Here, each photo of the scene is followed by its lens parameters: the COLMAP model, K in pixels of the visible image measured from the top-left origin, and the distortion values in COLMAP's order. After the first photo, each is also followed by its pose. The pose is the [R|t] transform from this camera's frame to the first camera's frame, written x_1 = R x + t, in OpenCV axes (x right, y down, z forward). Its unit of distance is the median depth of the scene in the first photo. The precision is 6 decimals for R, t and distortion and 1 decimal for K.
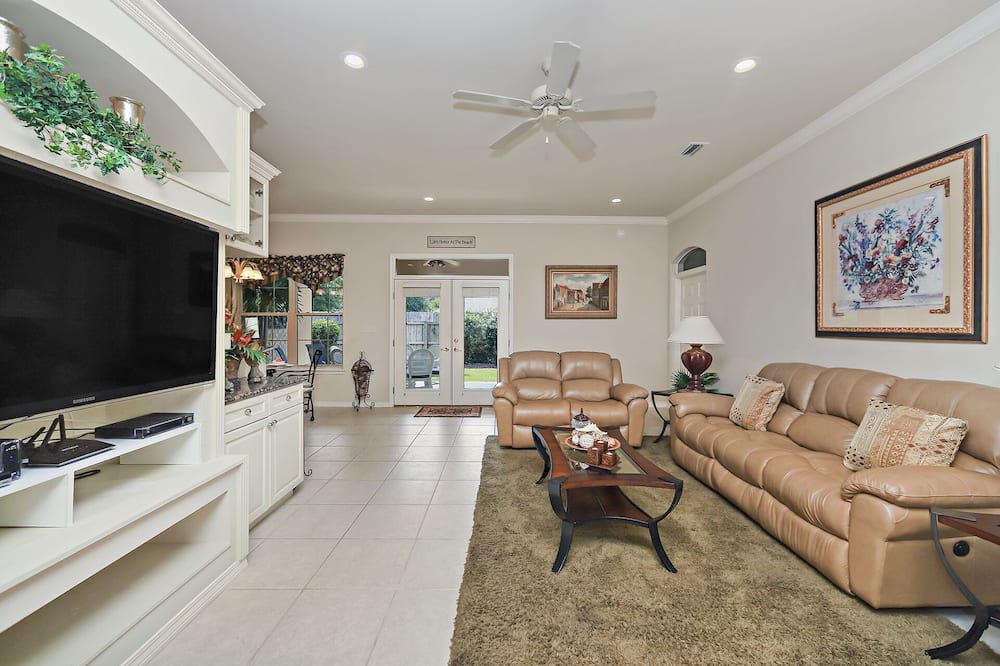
lens RADIAL K [[422.7, 0, 497.8], [0, 422.7, 329.6], [0, 0, 1]] dist [-0.003659, -0.000294]
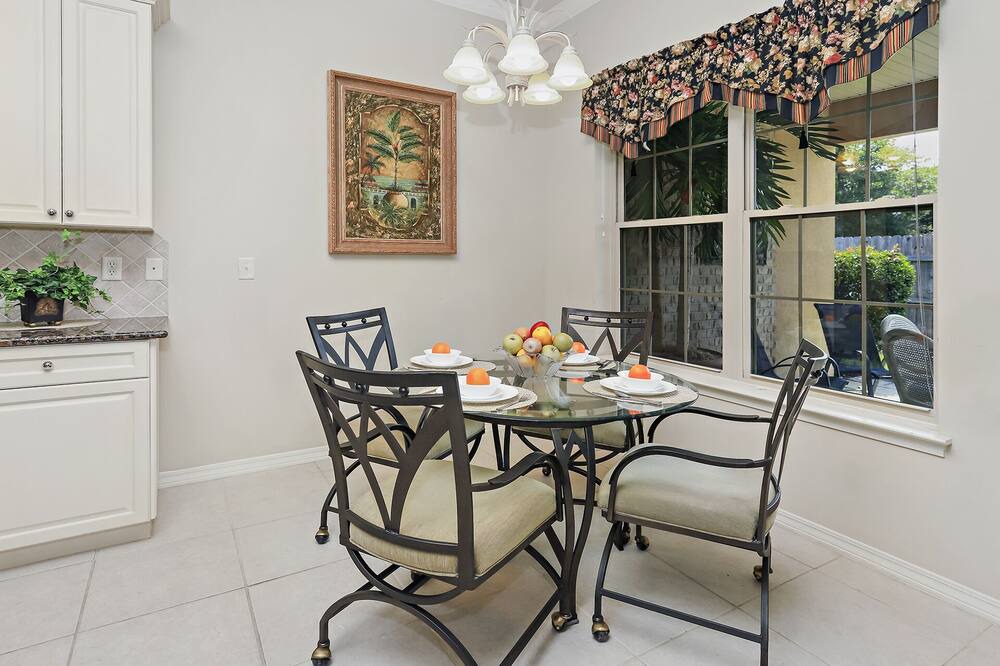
lens RADIAL K [[505.8, 0, 506.9], [0, 505.8, 263.0], [0, 0, 1]] dist [-0.000897, 0.000875]
pose [[0.508180, -0.001681, -0.861249, -0.254713], [-0.001078, 0.999996, -0.002588, -0.003031], [0.861250, 0.002243, 0.508176, 0.676368]]
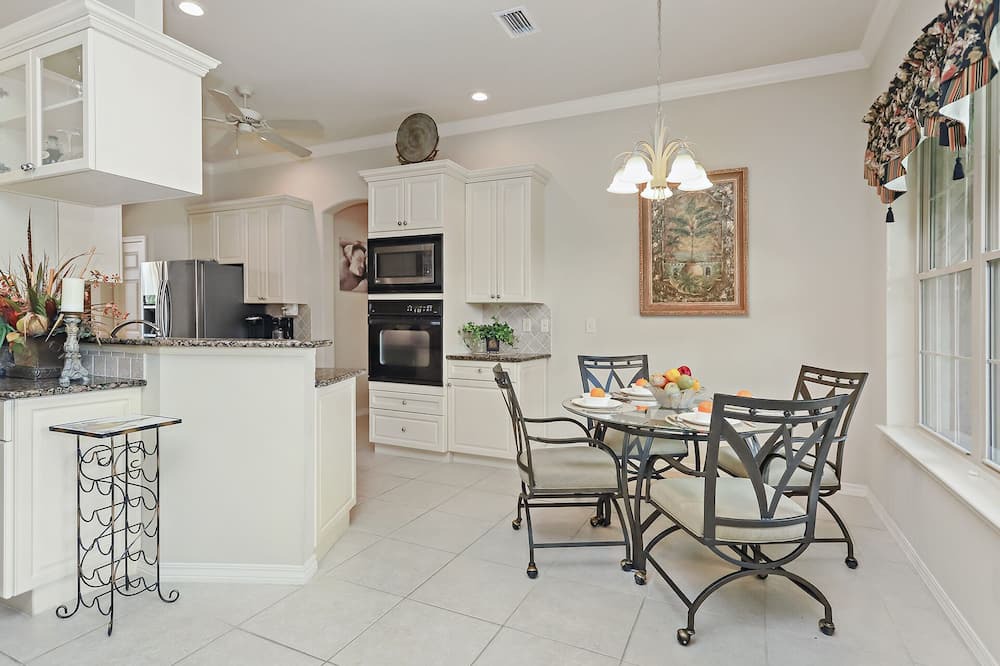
lens RADIAL K [[505.8, 0, 525.8], [0, 505.8, 350.0], [0, 0, 1]] dist [-0.000897, 0.000875]
pose [[-0.403191, 0.044261, -0.914045, -0.086085], [-0.005200, 0.998703, 0.050654, -0.000052], [0.915101, 0.025177, -0.402438, 0.918502]]
